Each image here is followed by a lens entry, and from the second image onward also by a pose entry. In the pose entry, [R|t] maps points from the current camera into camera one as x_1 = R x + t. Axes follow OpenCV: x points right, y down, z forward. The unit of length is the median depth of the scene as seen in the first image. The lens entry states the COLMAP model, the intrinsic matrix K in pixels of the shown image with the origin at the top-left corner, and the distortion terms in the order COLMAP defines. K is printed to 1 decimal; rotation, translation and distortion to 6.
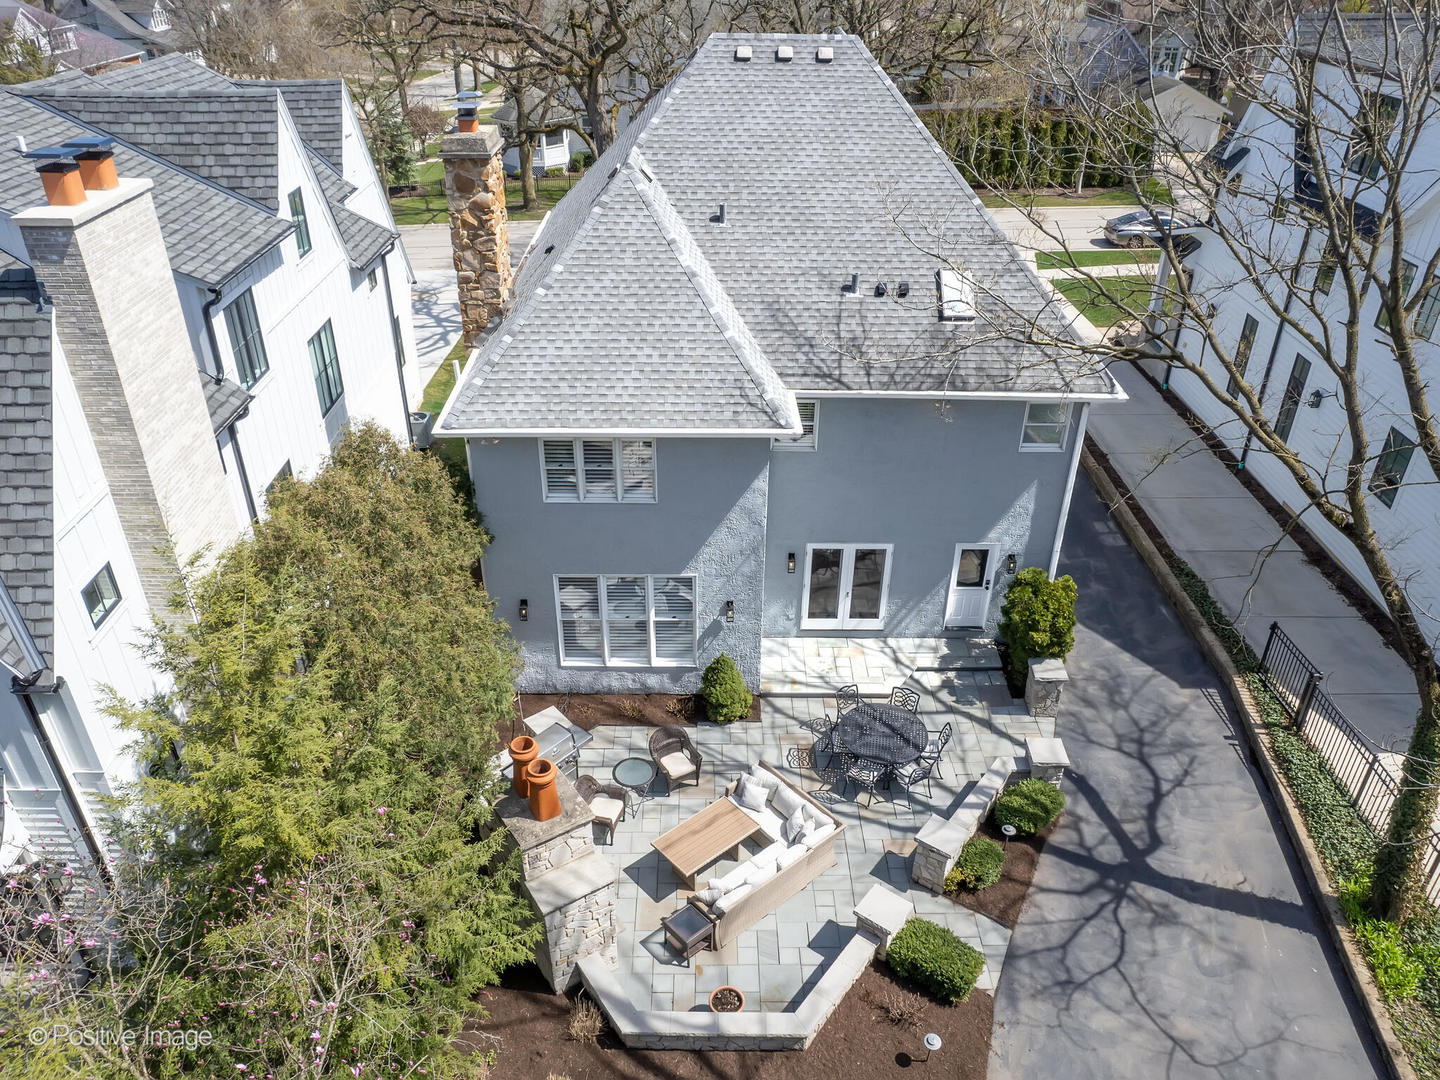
lens RADIAL K [[1021.8, 0, 727.1], [0, 1021.8, 570.1], [0, 0, 1]] dist [-0.084334, 0.062443]
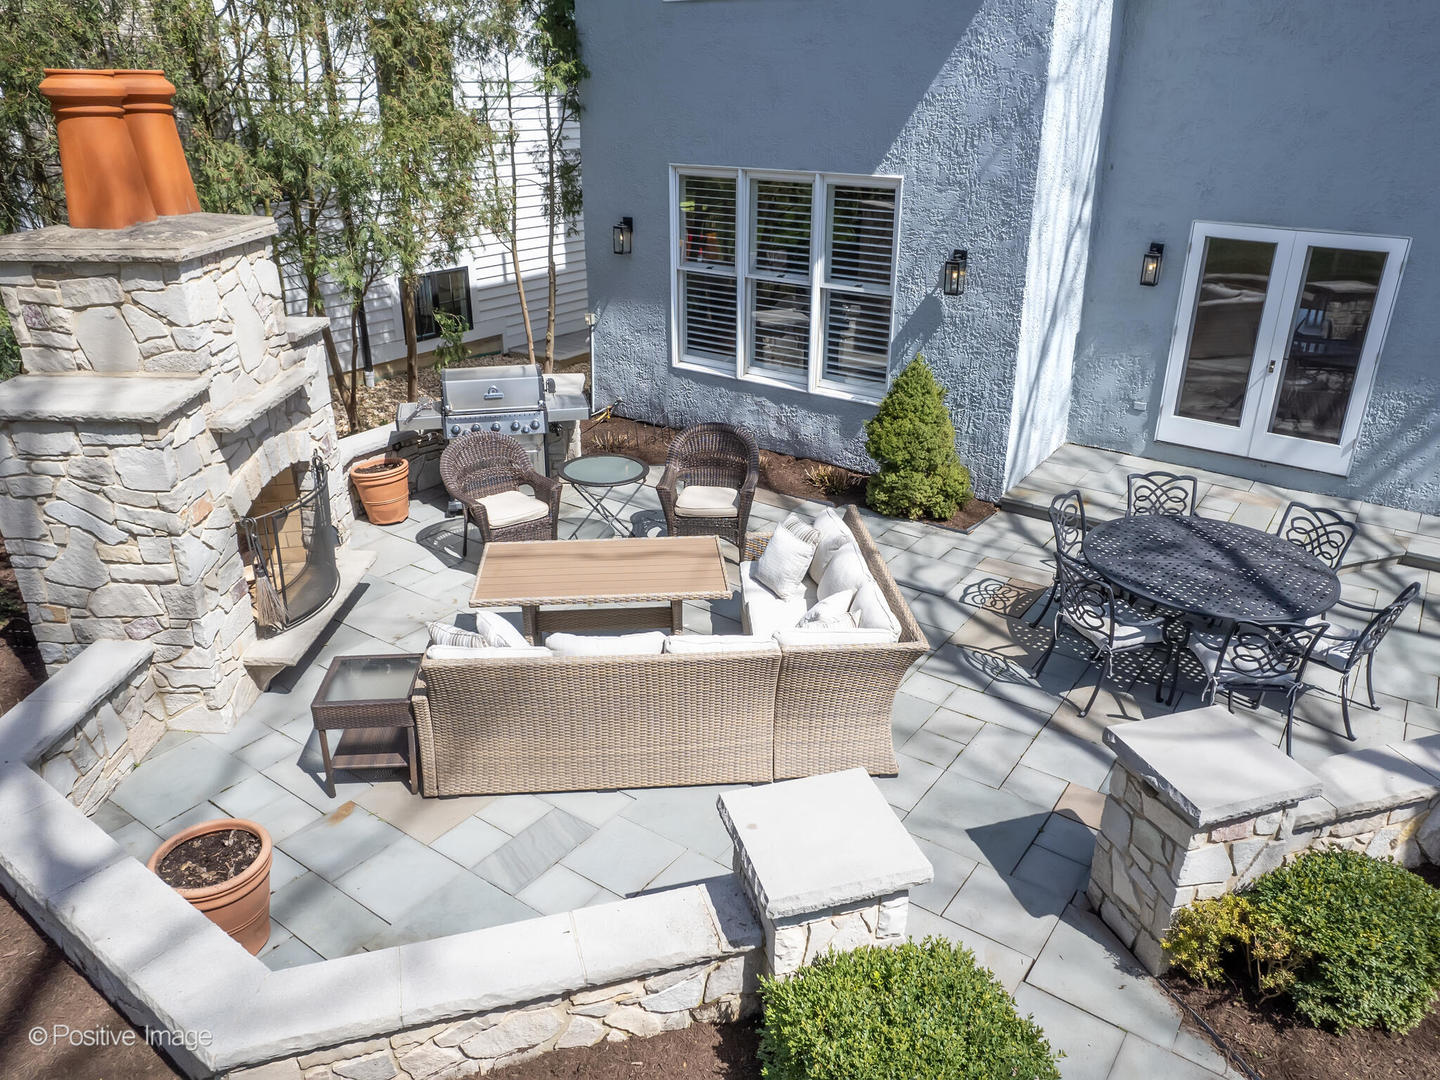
lens RADIAL K [[1021.8, 0, 727.1], [0, 1021.8, 570.1], [0, 0, 1]] dist [-0.084334, 0.062443]
pose [[0.808862, 0.241210, -0.536246, 0.198912], [-0.307891, 0.950711, -0.036775, 0.218664], [0.500944, 0.194851, 0.843260, 0.574320]]
